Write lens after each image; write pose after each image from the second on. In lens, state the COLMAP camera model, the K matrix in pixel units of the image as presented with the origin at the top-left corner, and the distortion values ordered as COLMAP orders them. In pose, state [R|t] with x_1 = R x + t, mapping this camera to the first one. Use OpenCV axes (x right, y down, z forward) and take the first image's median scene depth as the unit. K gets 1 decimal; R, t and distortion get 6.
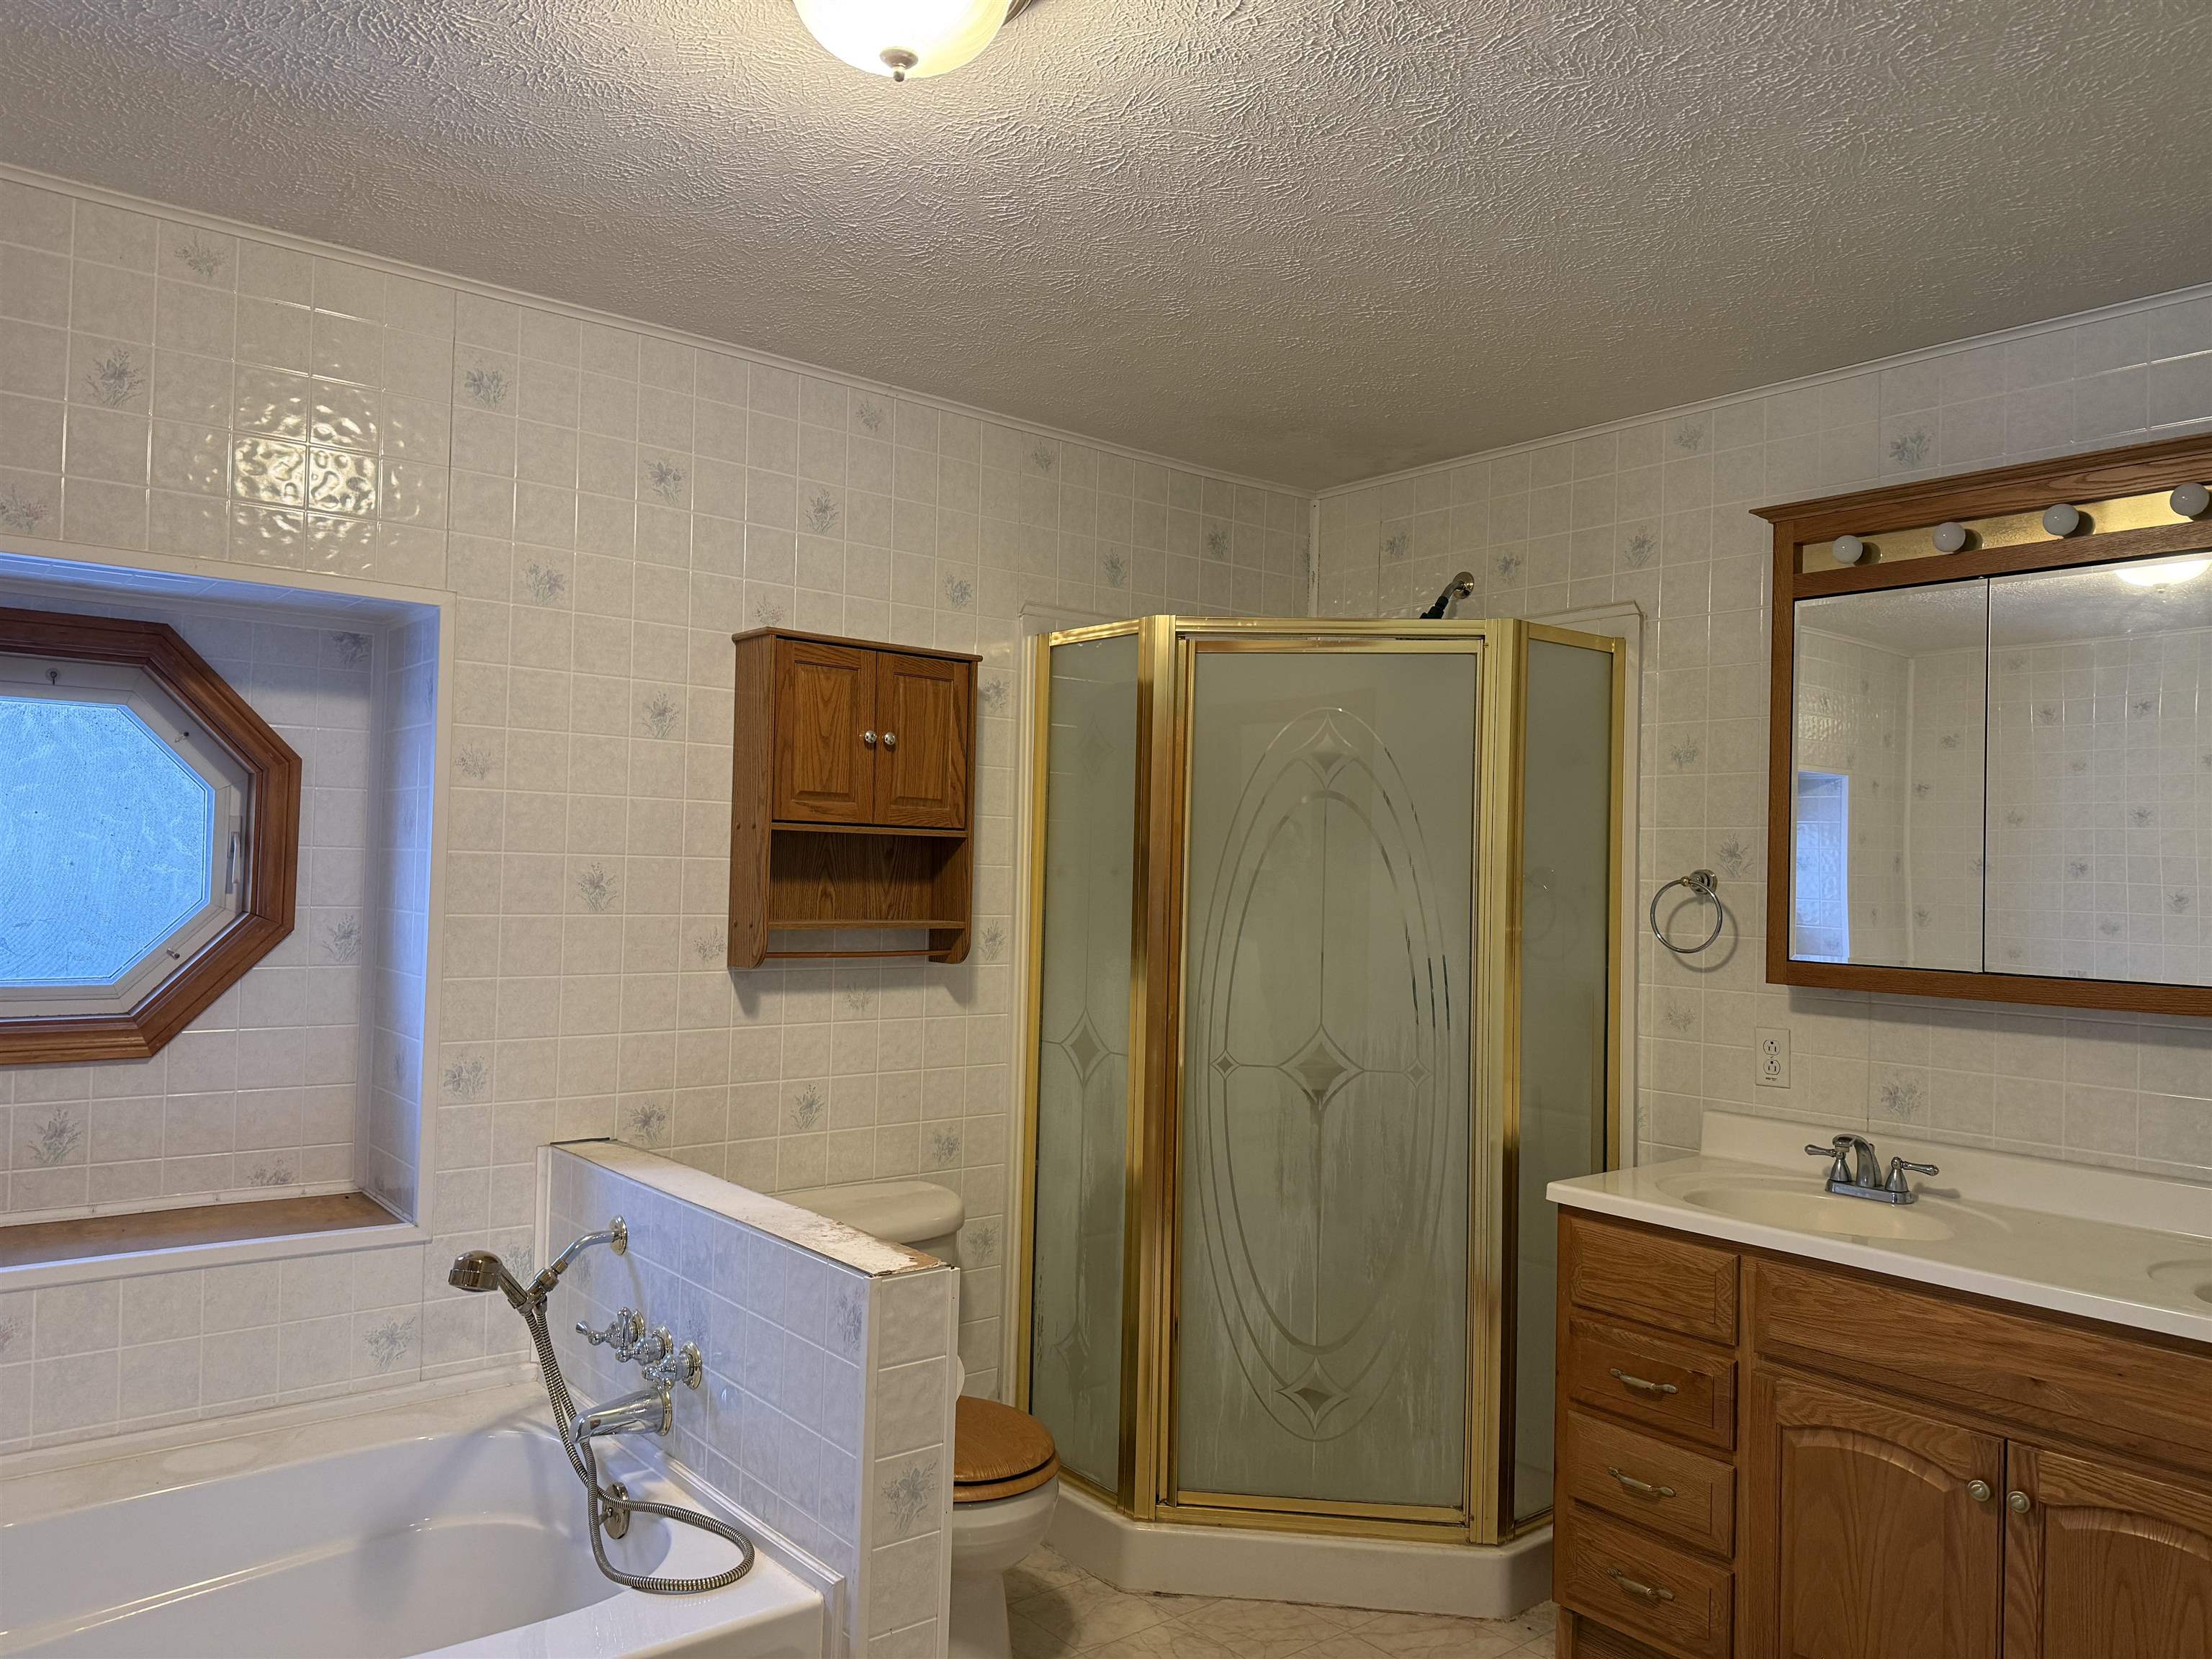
lens RADIAL K [[1560.1, 0, 1096.7], [0, 1560.1, 812.3], [0, 0, 1]] dist [0.048581, -0.044471]
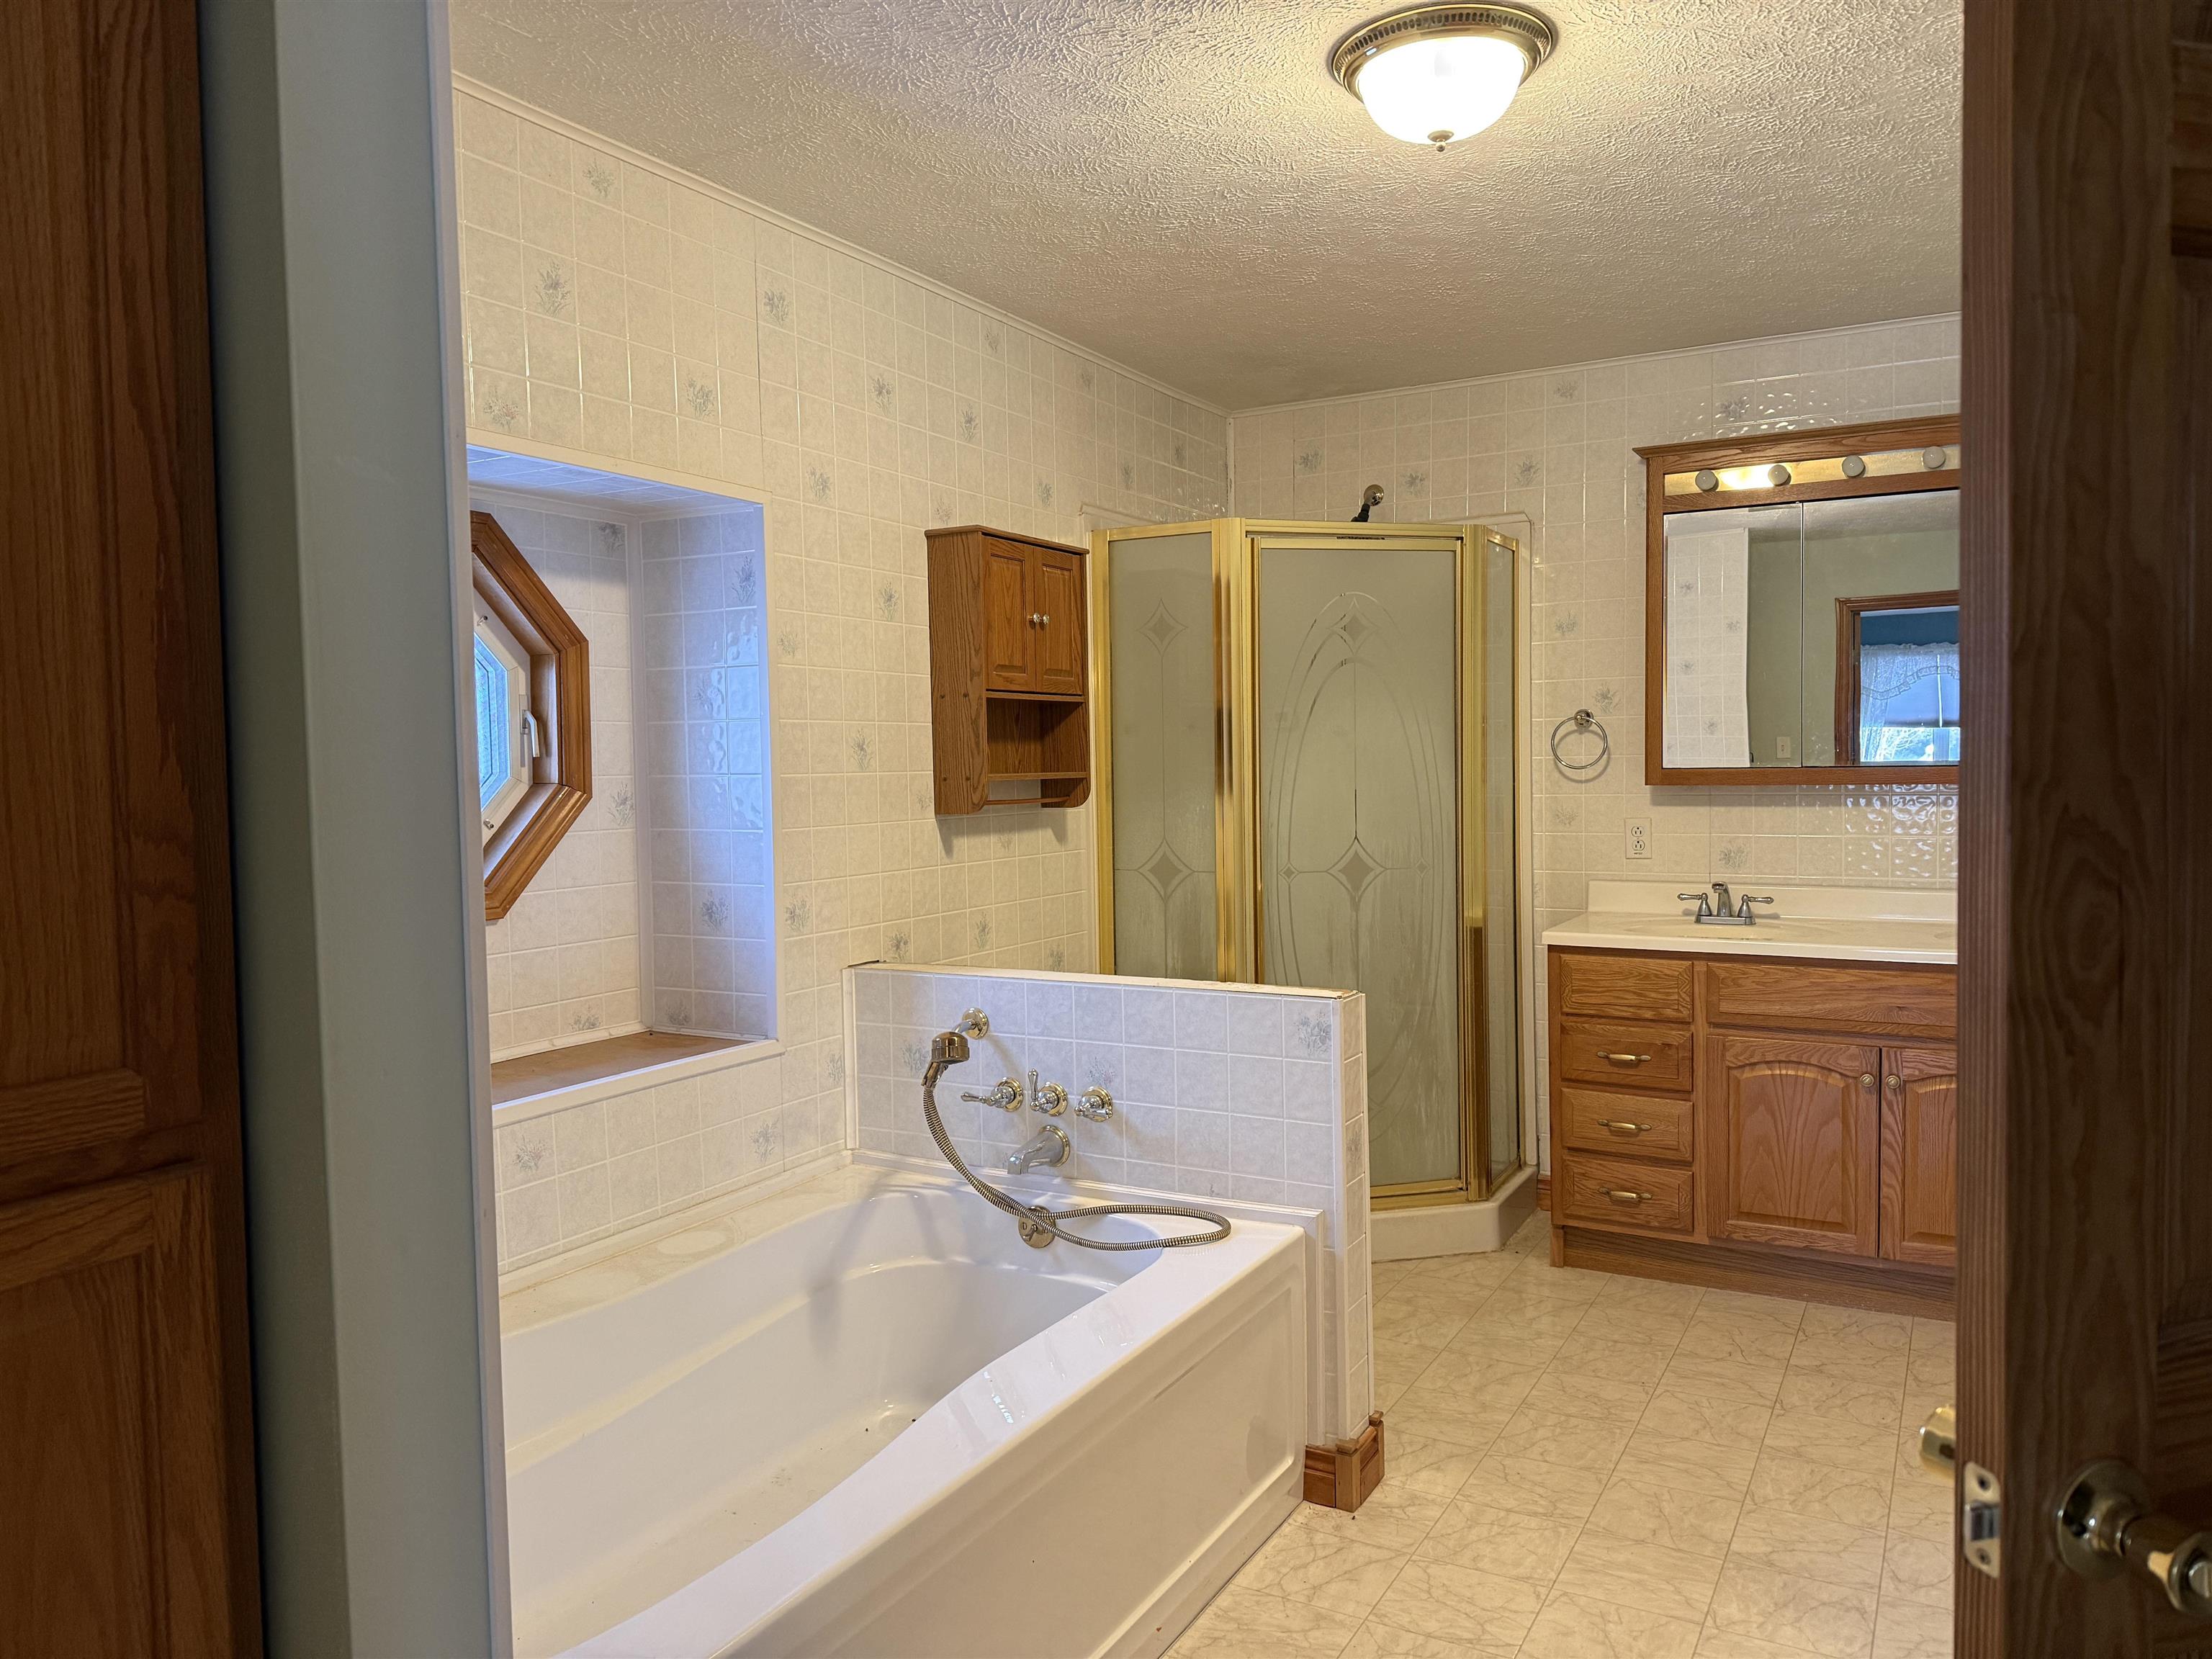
lens RADIAL K [[1560.1, 0, 1112.4], [0, 1560.1, 807.1], [0, 0, 1]] dist [0.048581, -0.044471]
pose [[0.927897, -0.052717, 0.369092, -0.560480], [0.027167, 0.996882, 0.074087, 0.009353], [-0.371847, -0.058718, 0.926435, -0.140090]]
